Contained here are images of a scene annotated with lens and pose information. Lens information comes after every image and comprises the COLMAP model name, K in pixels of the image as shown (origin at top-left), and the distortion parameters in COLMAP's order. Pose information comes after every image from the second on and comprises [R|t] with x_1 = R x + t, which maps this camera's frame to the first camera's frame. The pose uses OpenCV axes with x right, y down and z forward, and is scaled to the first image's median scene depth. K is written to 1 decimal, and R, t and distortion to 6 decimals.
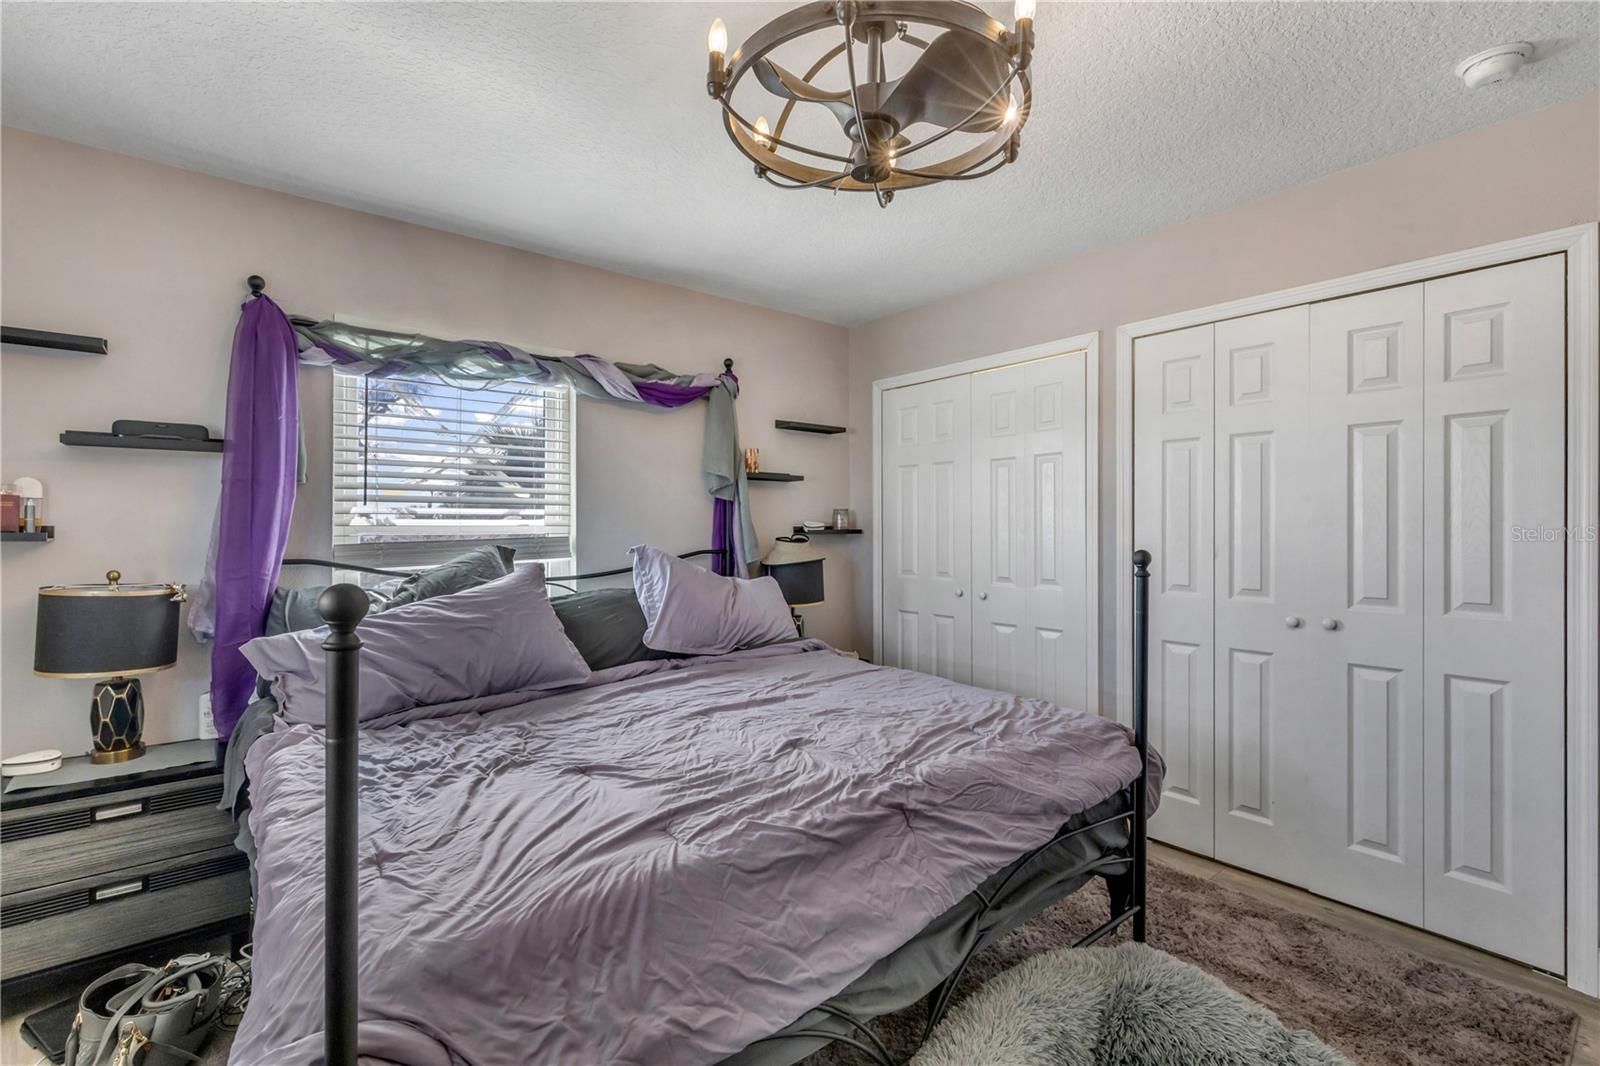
lens RADIAL K [[722.3, 0, 798.2], [0, 722.3, 527.9], [0, 0, 1]] dist [0.004773, -0.001270]
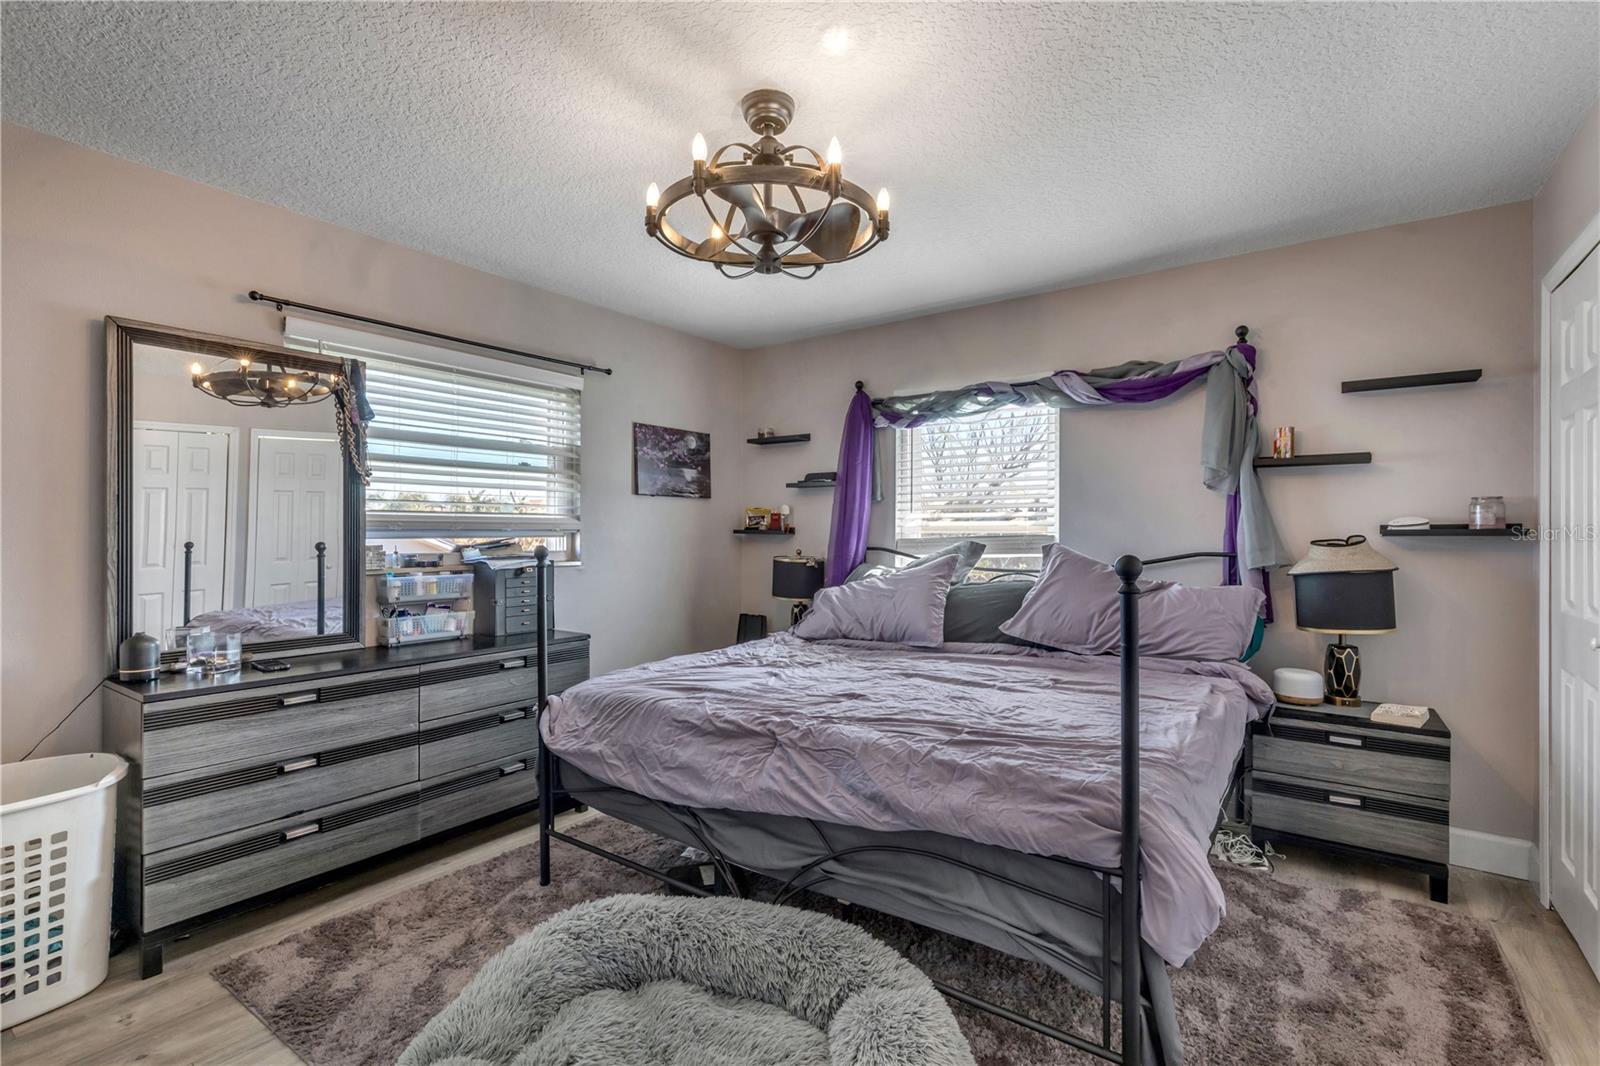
lens RADIAL K [[722.3, 0, 798.2], [0, 722.3, 527.9], [0, 0, 1]] dist [0.004773, -0.001270]
pose [[0.261001, -0.003999, -0.965330, 0.750410], [-0.000131, 0.999991, -0.004178, 0.005823], [0.965338, 0.001217, 0.260998, 0.360624]]
